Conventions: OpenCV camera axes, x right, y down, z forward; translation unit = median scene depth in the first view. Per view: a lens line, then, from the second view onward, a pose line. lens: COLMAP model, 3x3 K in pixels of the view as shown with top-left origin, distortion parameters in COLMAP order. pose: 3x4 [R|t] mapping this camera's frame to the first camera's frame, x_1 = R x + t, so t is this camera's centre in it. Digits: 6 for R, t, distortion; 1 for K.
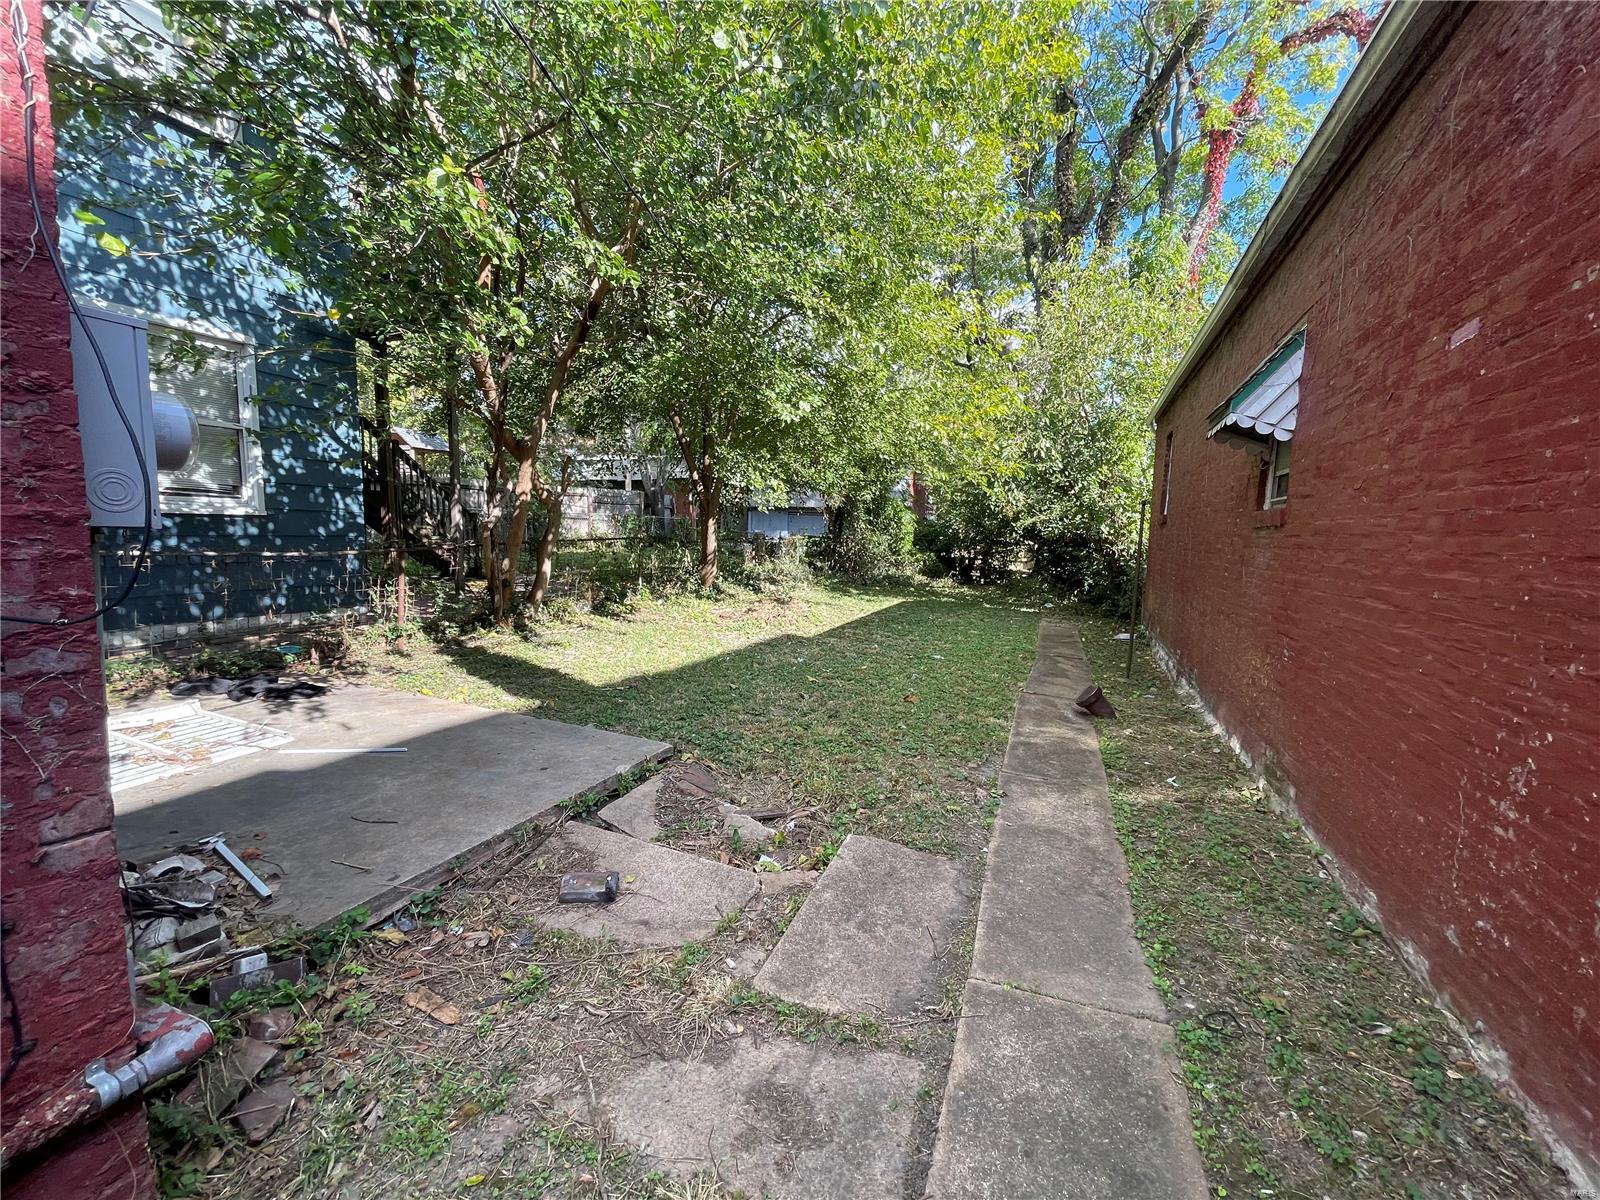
lens RADIAL K [[643.6, 0, 804.0], [0, 643.6, 599.5], [0, 0, 1]] dist [-0.002284, -0.000364]
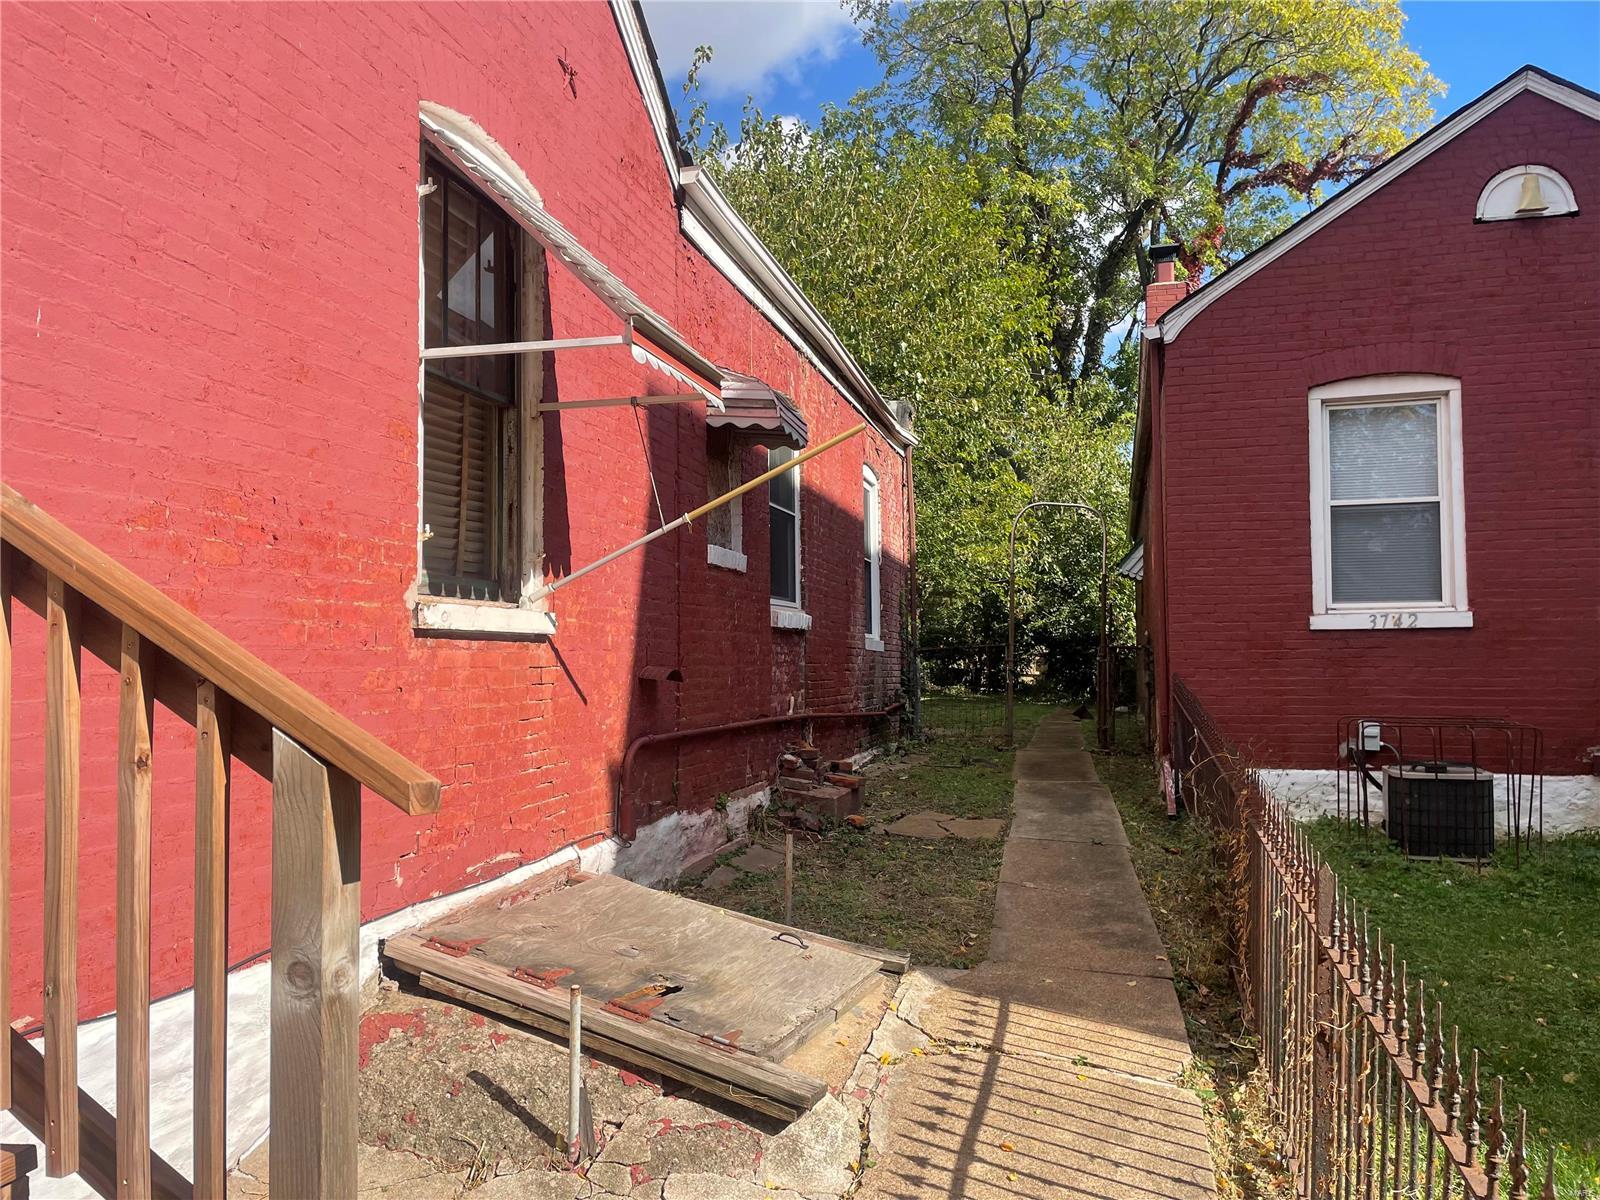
lens RADIAL K [[1204.9, 0, 786.5], [0, 1204.9, 612.1], [0, 0, 1]] dist [0.080722, -0.102433]
pose [[0.991092, -0.015630, 0.132261, -0.300850], [0.034723, 0.989067, -0.143319, 0.122347], [-0.128575, 0.146635, 0.980799, -0.829421]]
